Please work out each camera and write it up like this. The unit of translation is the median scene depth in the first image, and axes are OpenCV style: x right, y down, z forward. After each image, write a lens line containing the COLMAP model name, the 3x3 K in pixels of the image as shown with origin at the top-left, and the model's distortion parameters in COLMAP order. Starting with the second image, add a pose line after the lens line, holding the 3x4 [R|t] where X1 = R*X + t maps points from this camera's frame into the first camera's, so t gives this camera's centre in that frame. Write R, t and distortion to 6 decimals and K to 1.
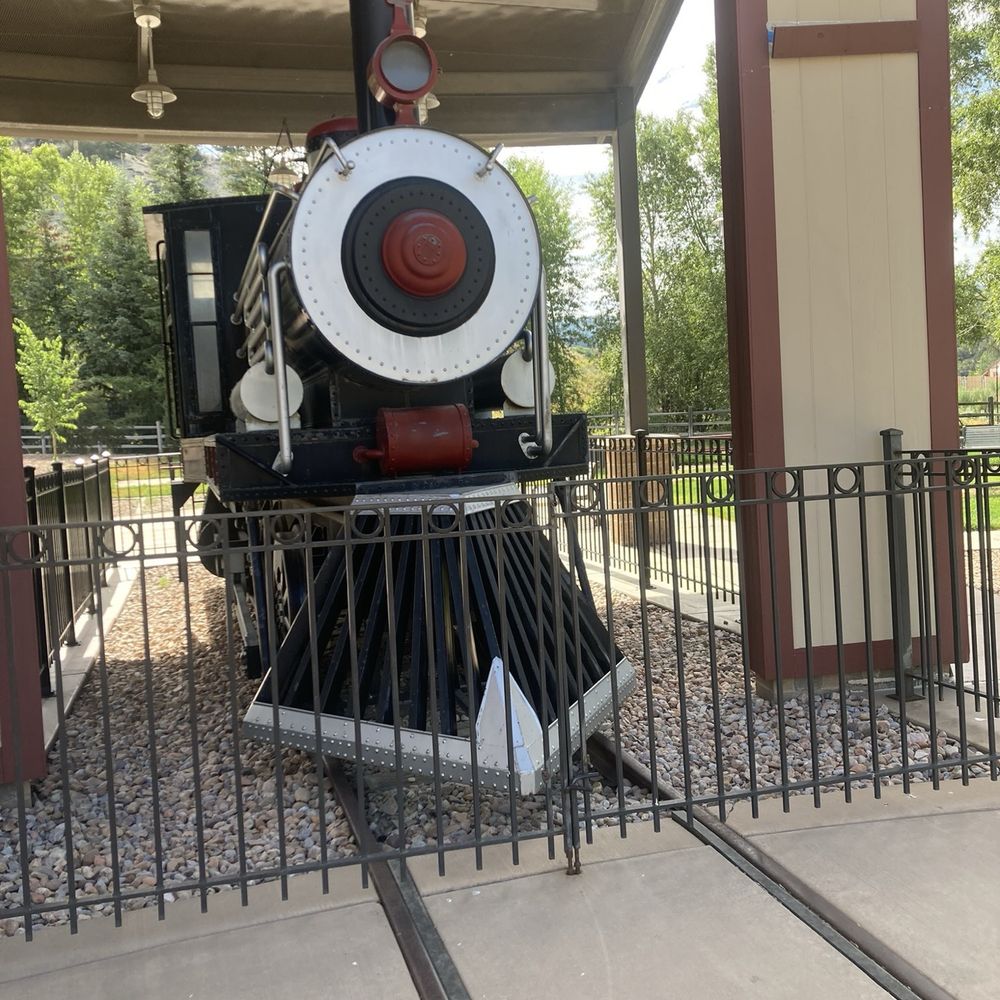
lens RADIAL K [[1092.0, 0, 500.9], [0, 1092.0, 467.4], [0, 0, 1]] dist [0.132930, -0.223943]
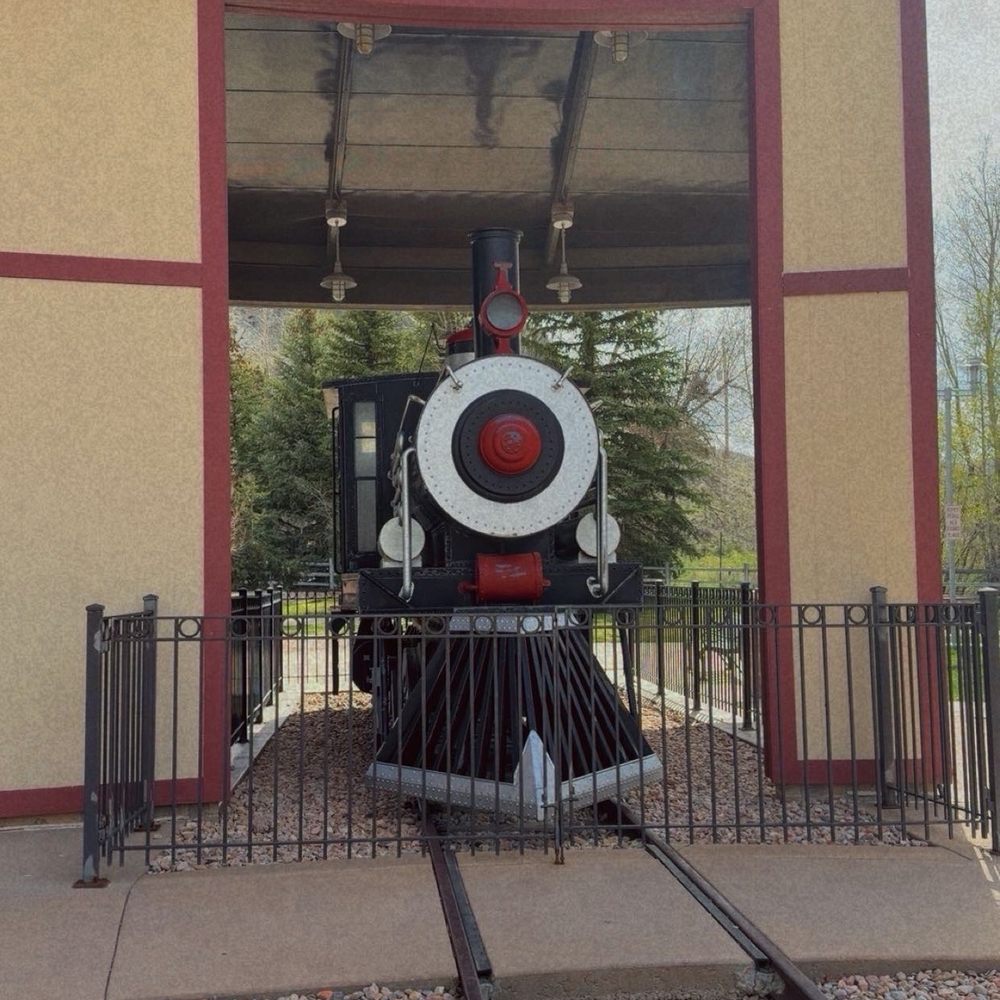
lens RADIAL K [[1337.4, 0, 500.0], [0, 1337.4, 500.0], [0, 0, 1]] dist [0.291307, -0.395943]
pose [[0.983536, 0.028754, -0.178410, 0.204672], [-0.045149, 0.995050, -0.088525, 0.024189], [0.174982, 0.095122, 0.979966, -0.606737]]
